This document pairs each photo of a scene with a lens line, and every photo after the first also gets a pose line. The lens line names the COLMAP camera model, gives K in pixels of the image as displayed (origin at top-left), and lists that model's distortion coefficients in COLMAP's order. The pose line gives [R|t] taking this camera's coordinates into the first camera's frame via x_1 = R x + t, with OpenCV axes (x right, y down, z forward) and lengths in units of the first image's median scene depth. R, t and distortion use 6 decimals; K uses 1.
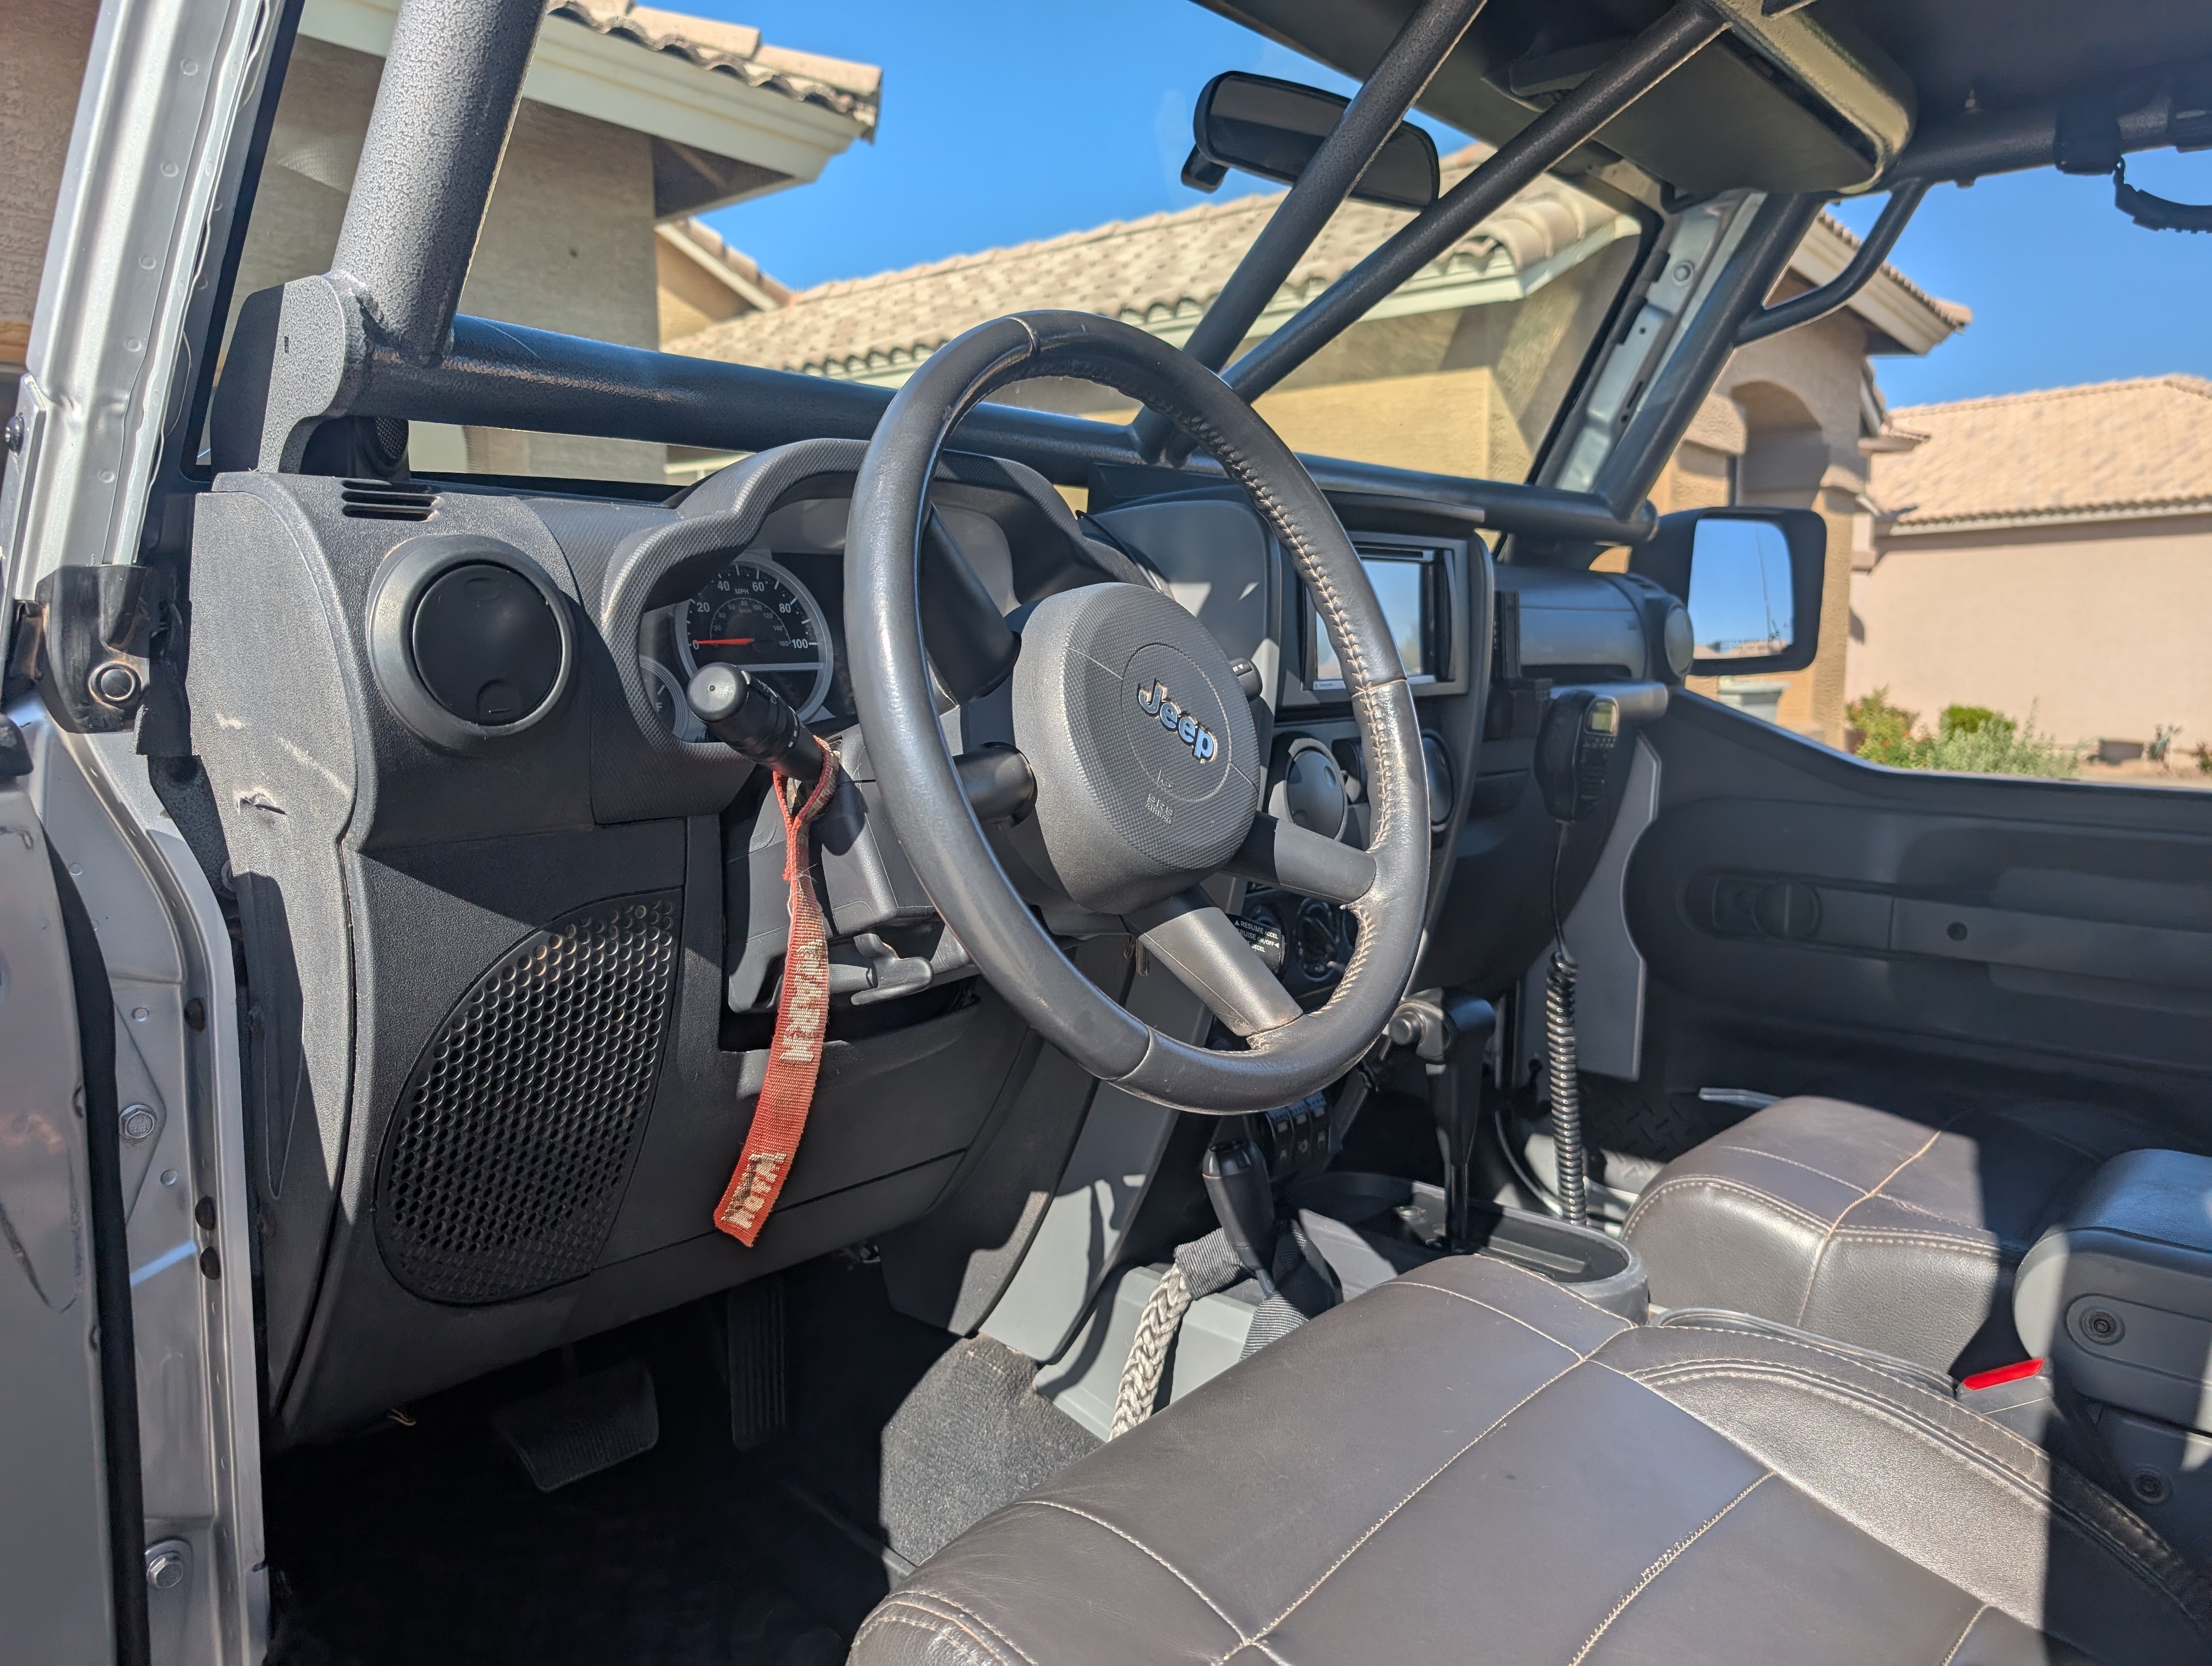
lens RADIAL K [[1555.7, 0, 1105.1], [0, 1555.7, 827.7], [0, 0, 1]] dist [0.006750, -0.001079]
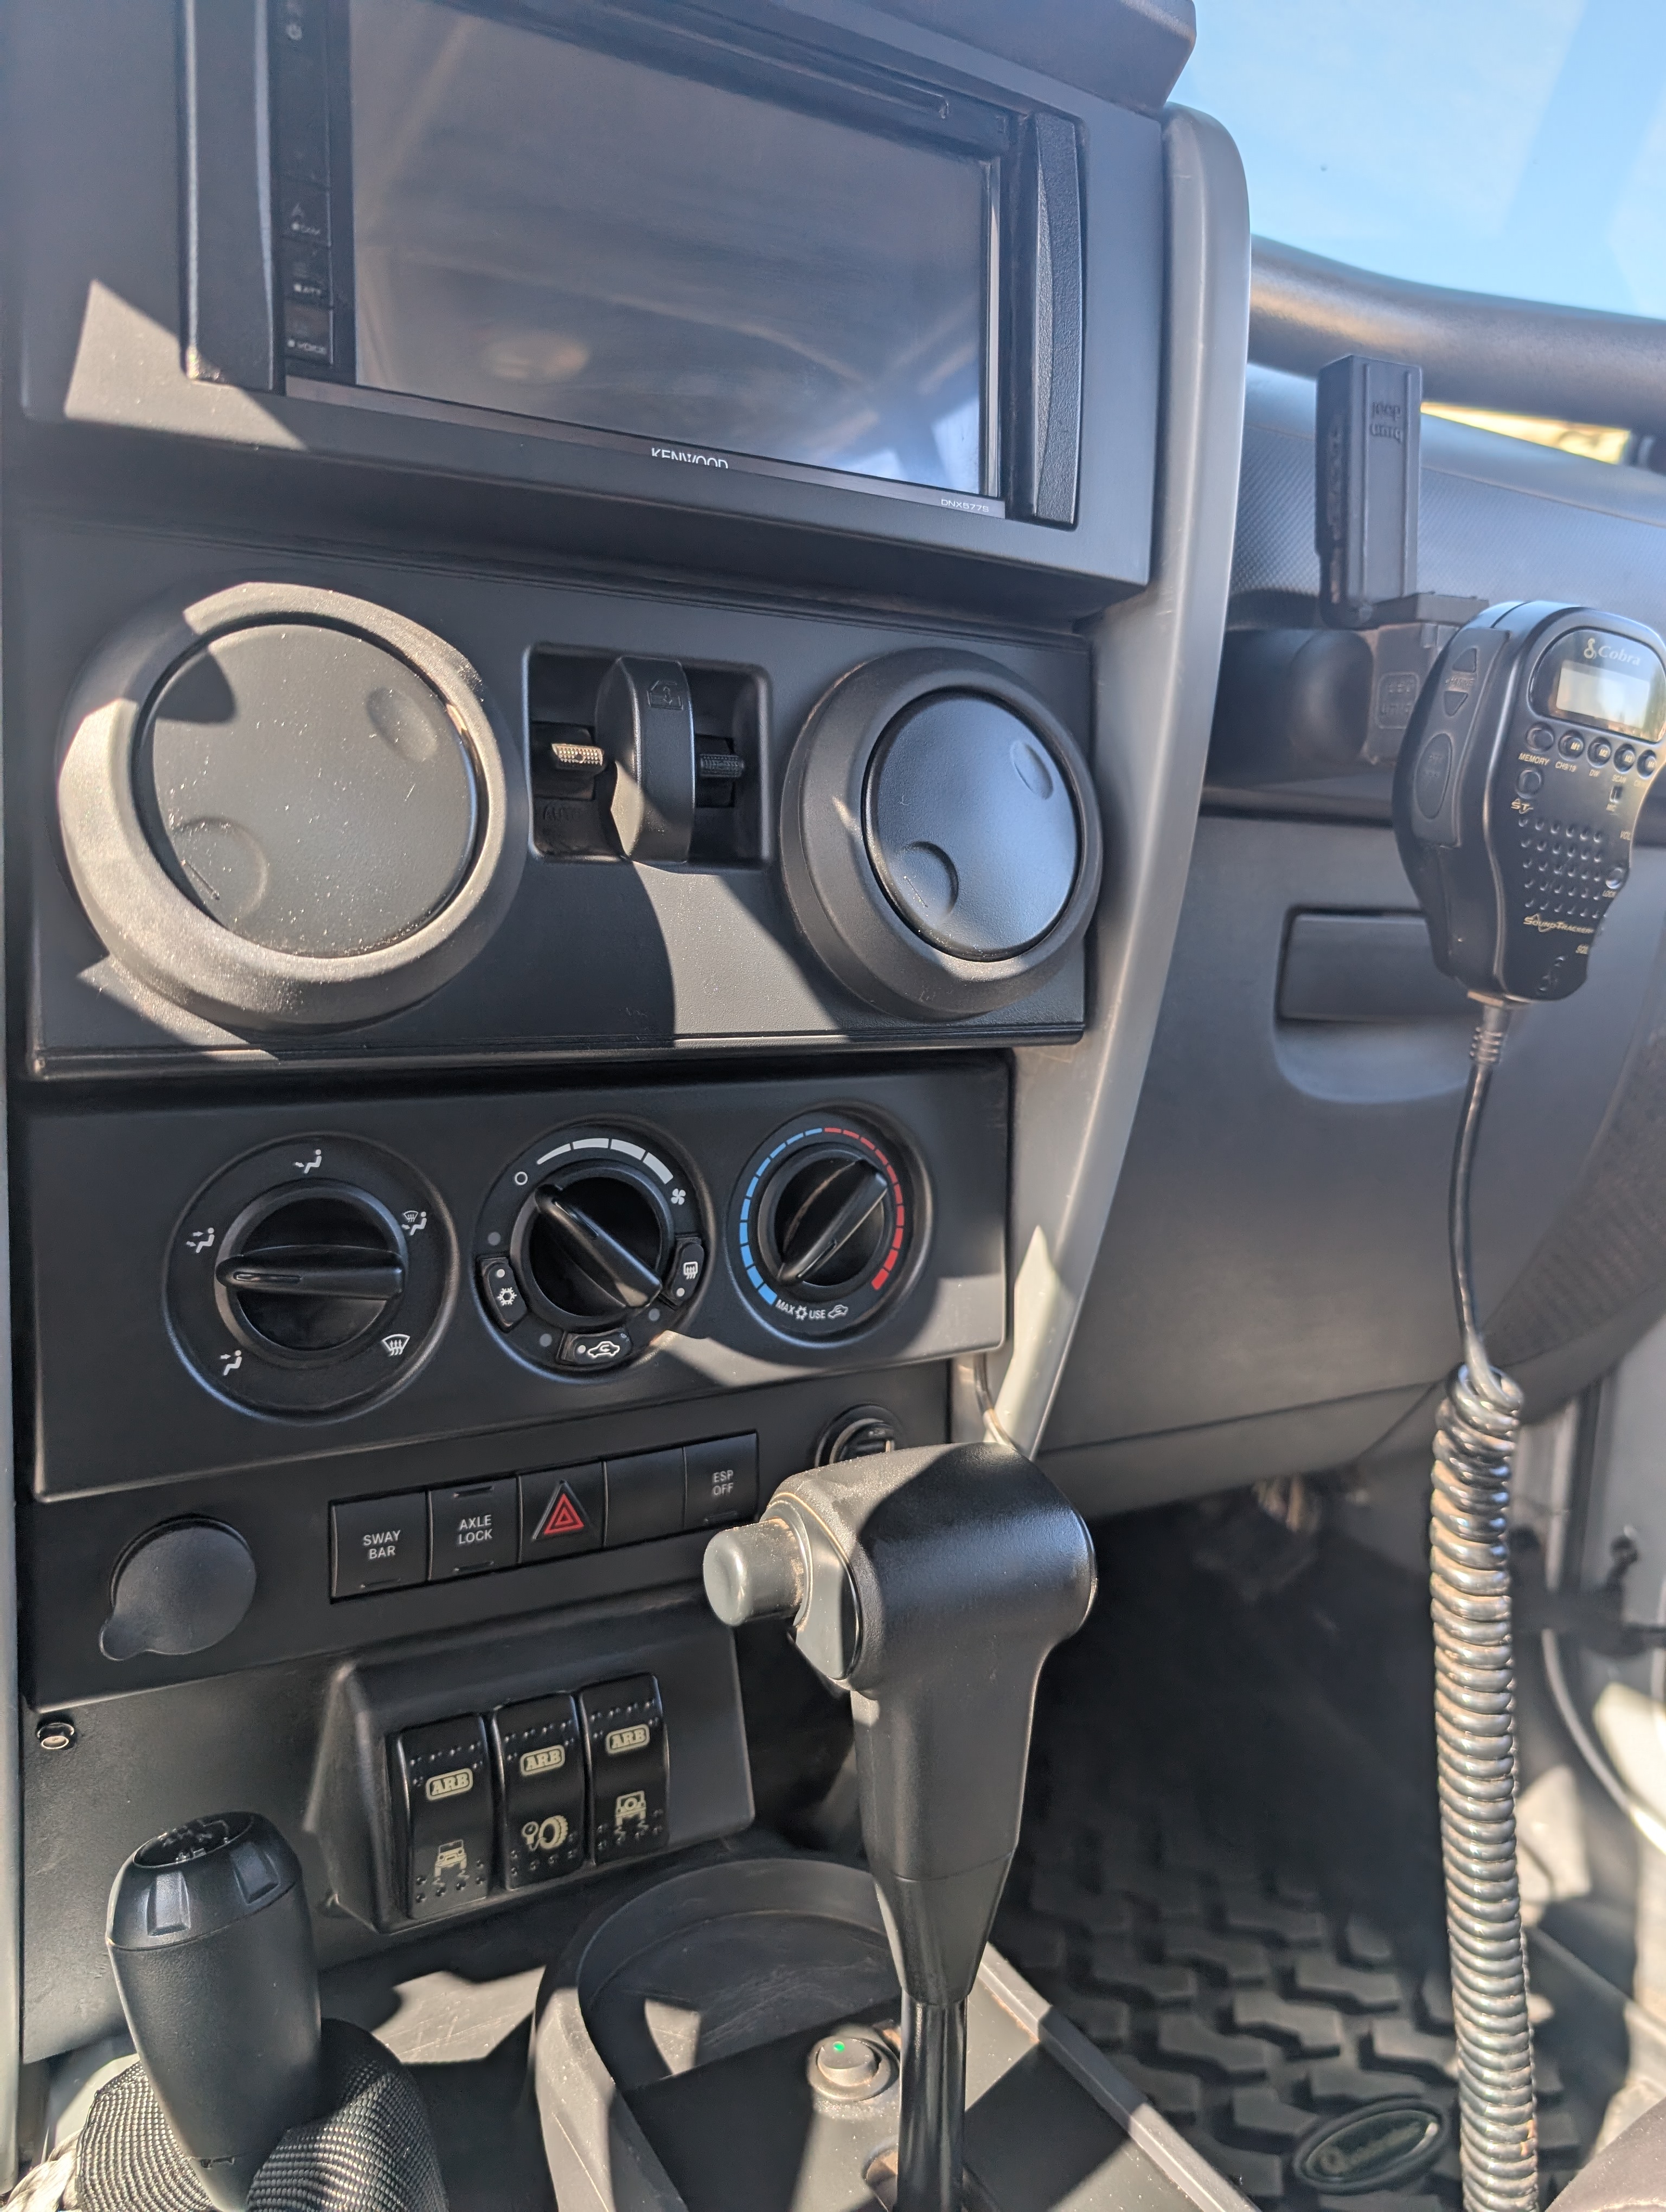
lens RADIAL K [[1555.7, 0, 834.2], [0, 1555.7, 1112.2], [0, 0, 1]] dist [0.006750, -0.001079]
pose [[0.934030, 0.064082, -0.351399, 0.276051], [-0.055788, 0.997874, 0.033688, 0.017560], [0.352811, -0.011862, 0.935620, 0.607259]]
